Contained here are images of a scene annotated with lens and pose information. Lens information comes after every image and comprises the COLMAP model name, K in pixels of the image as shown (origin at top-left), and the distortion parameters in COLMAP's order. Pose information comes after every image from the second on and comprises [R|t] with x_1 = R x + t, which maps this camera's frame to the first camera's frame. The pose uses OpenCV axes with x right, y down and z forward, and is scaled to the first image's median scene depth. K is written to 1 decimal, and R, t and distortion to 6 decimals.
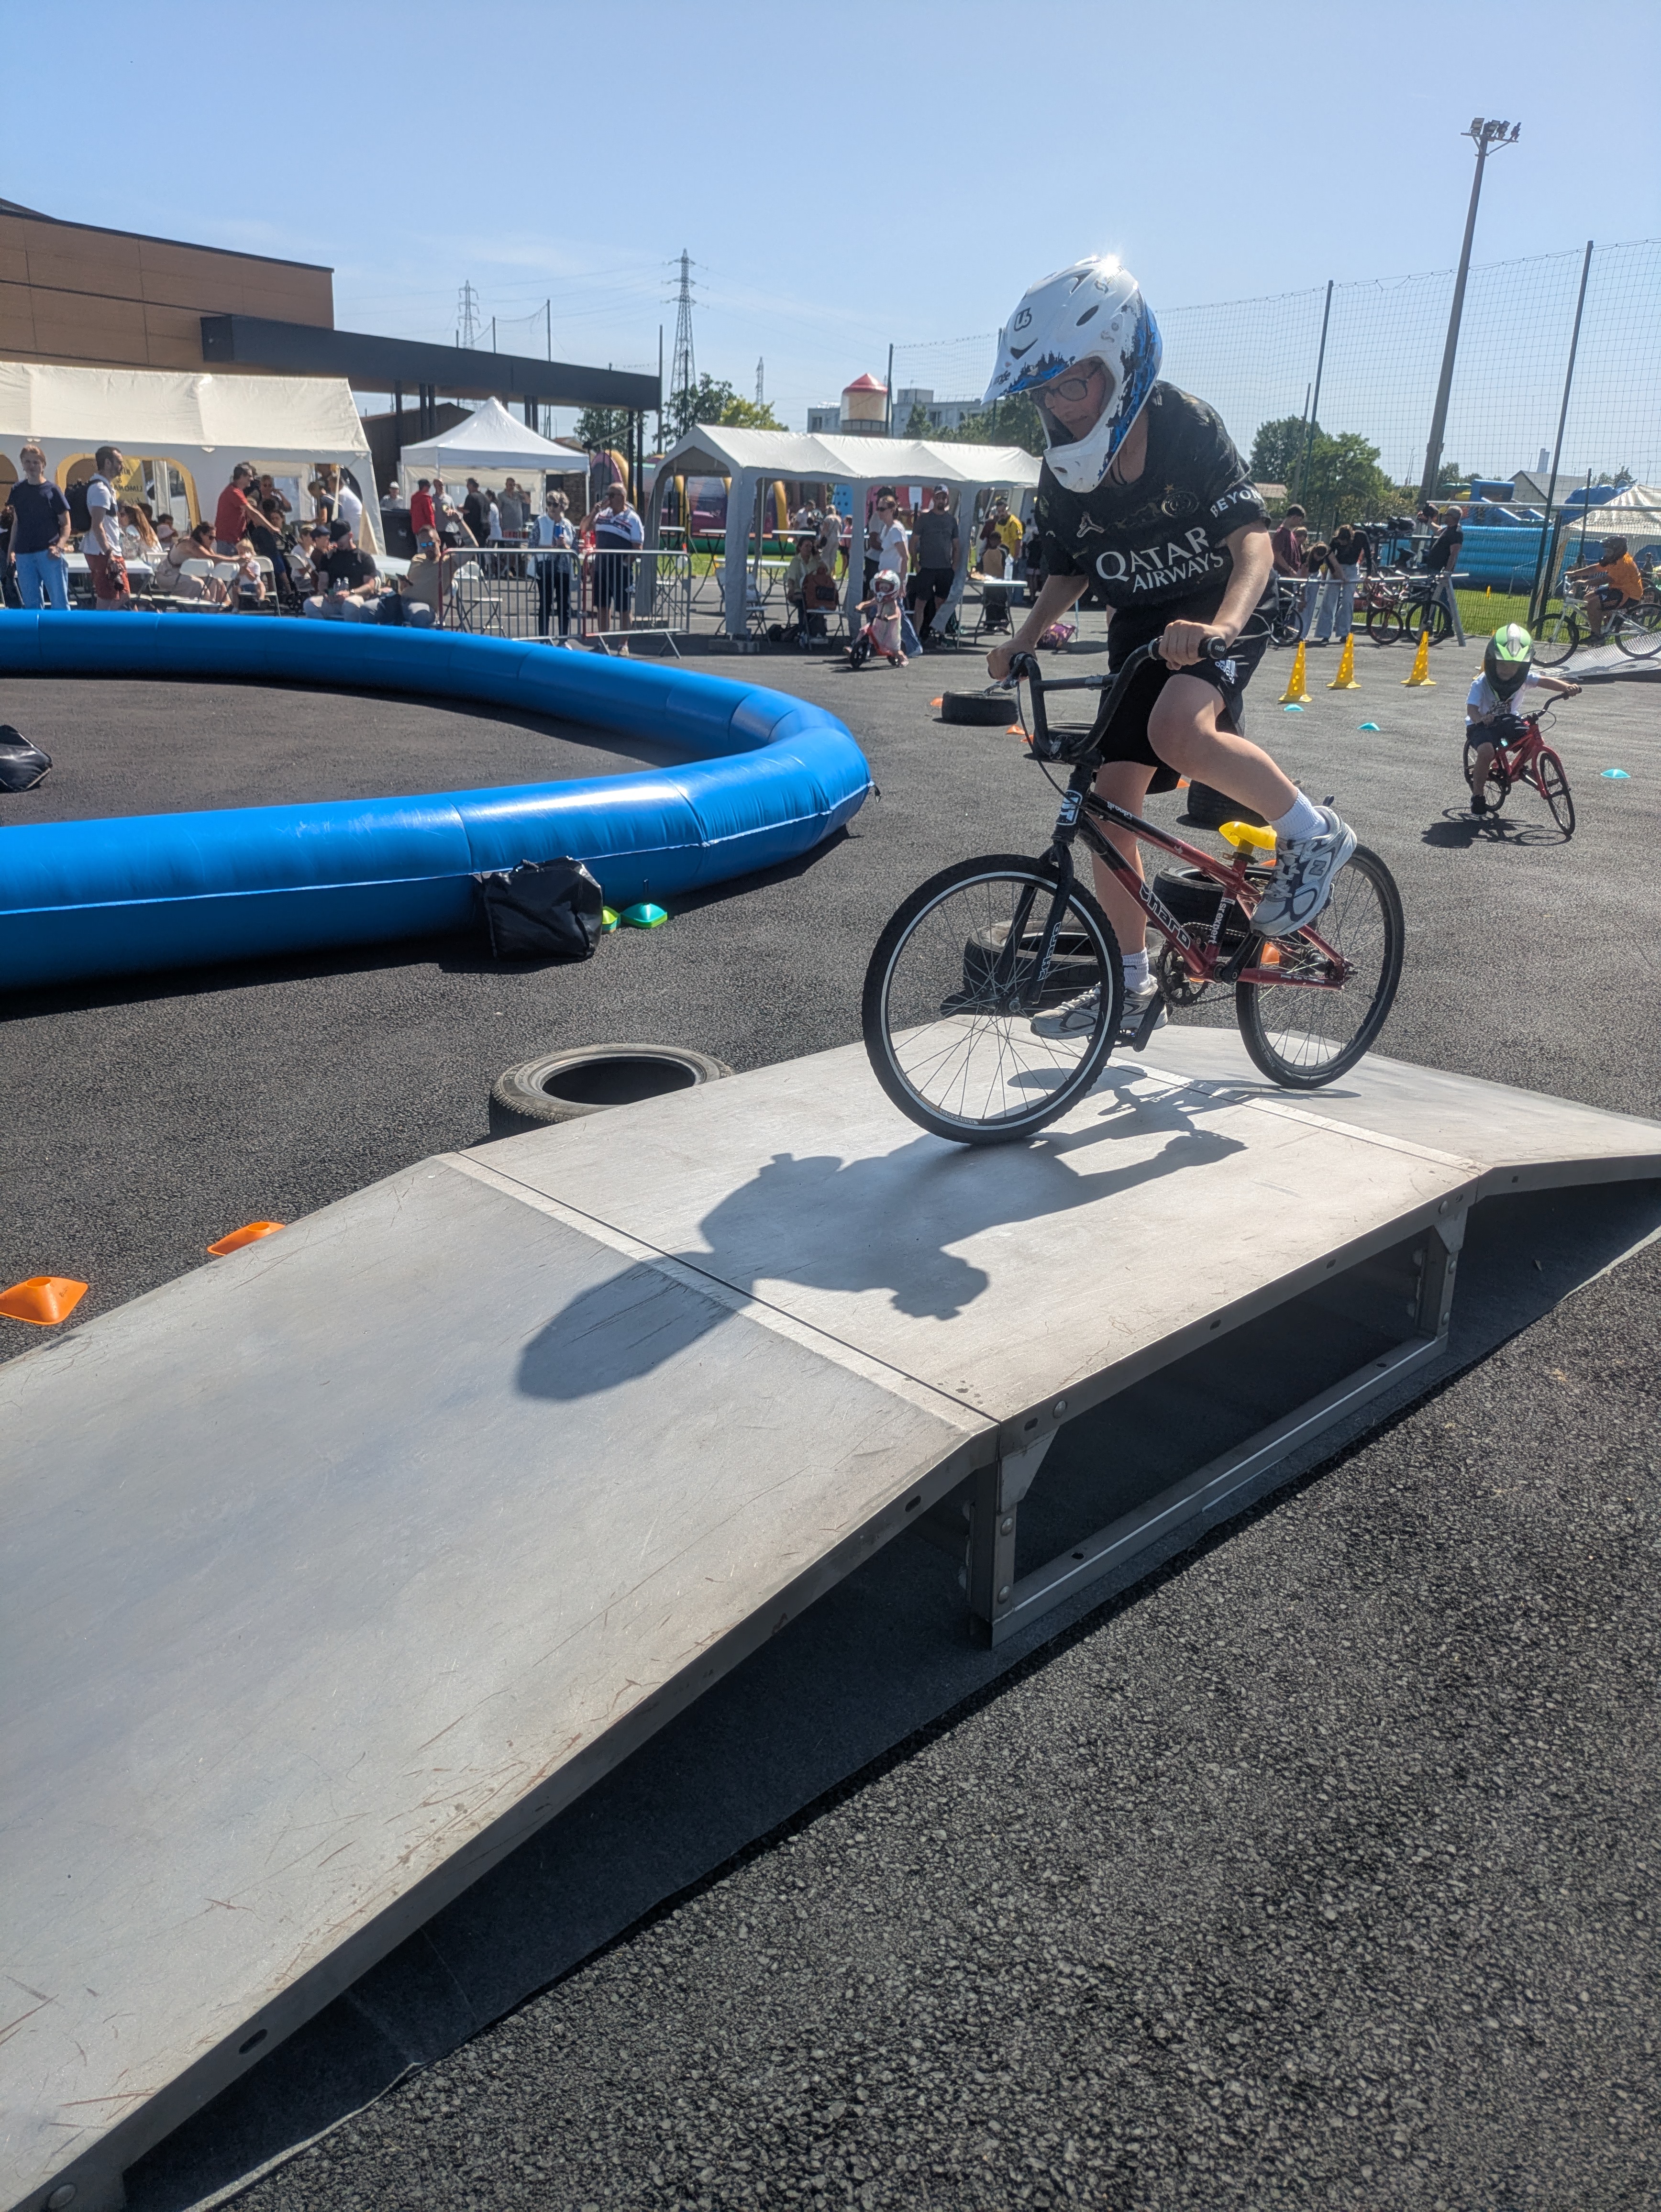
lens RADIAL K [[1631.0, 0, 830.5], [0, 1631.0, 1106.0], [0, 0, 1]] dist [0.029200, -0.024238]
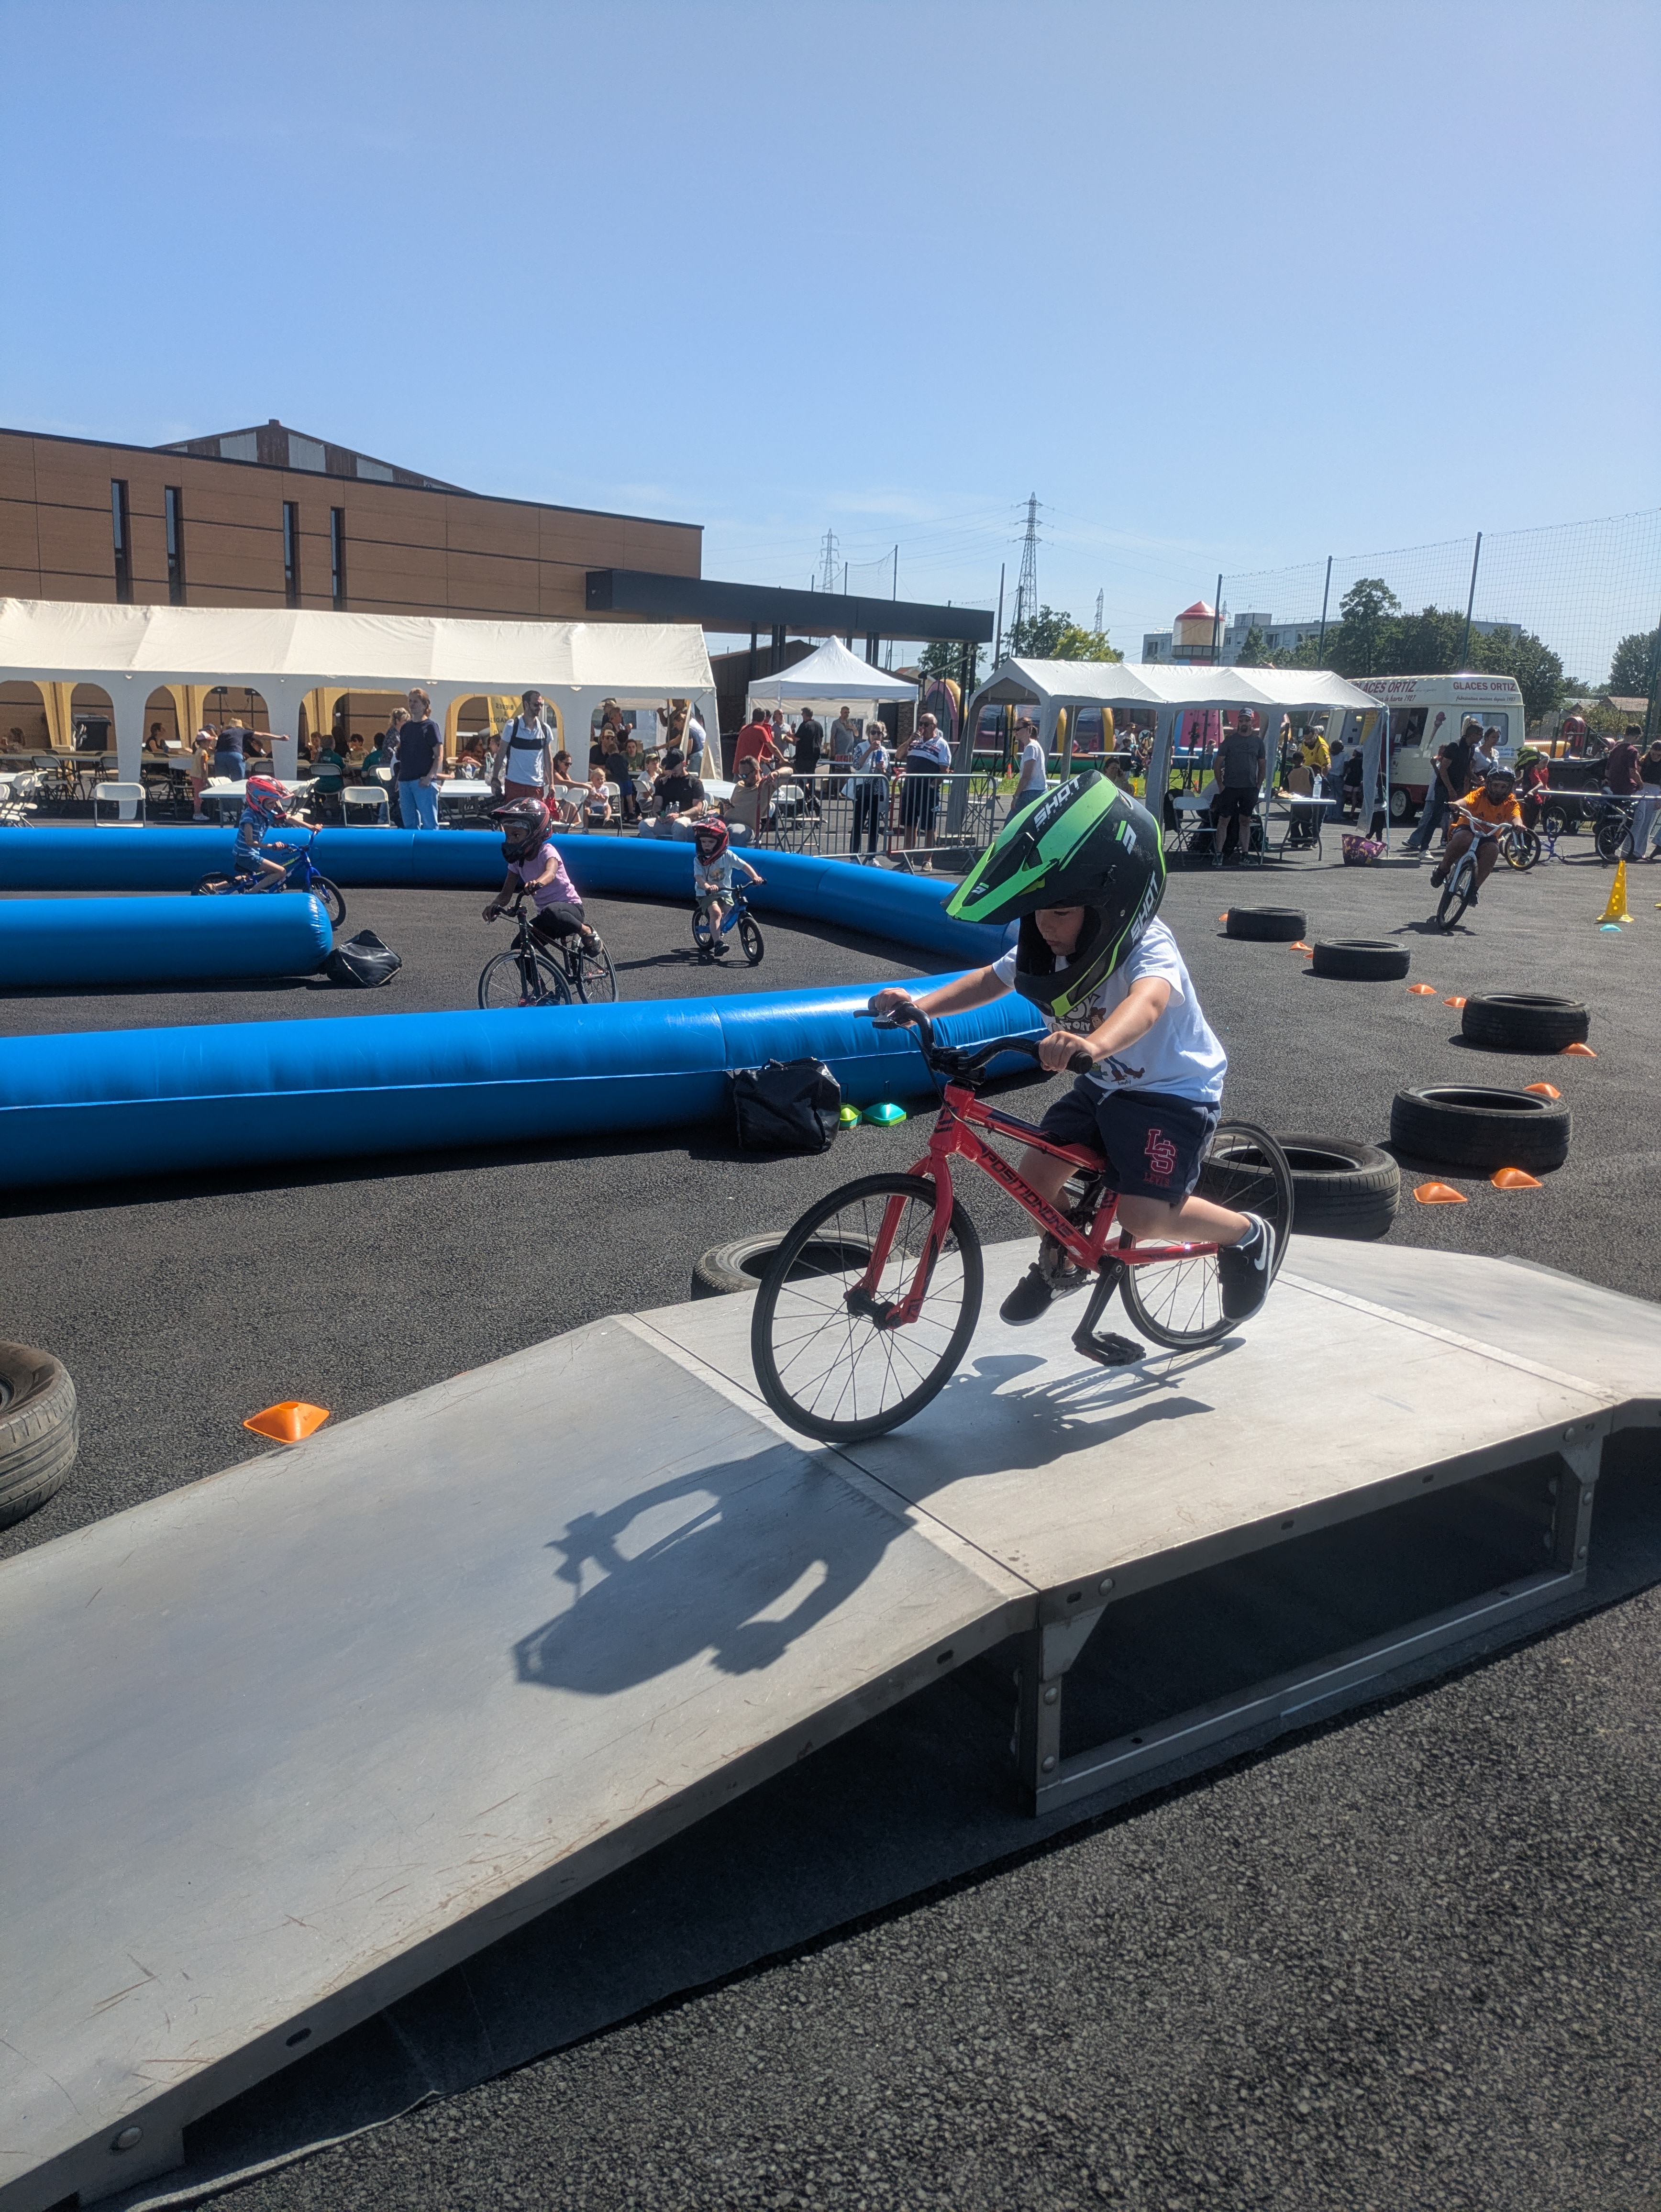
lens RADIAL K [[1699.4, 0, 830.5], [0, 1699.4, 1106.0], [0, 0, 1]] dist [0.000795, 0.002393]
pose [[0.973404, 0.036591, -0.226154, 0.208444], [-0.064863, 0.990789, -0.118873, 0.021604], [0.219721, 0.130380, 0.966811, -0.139077]]
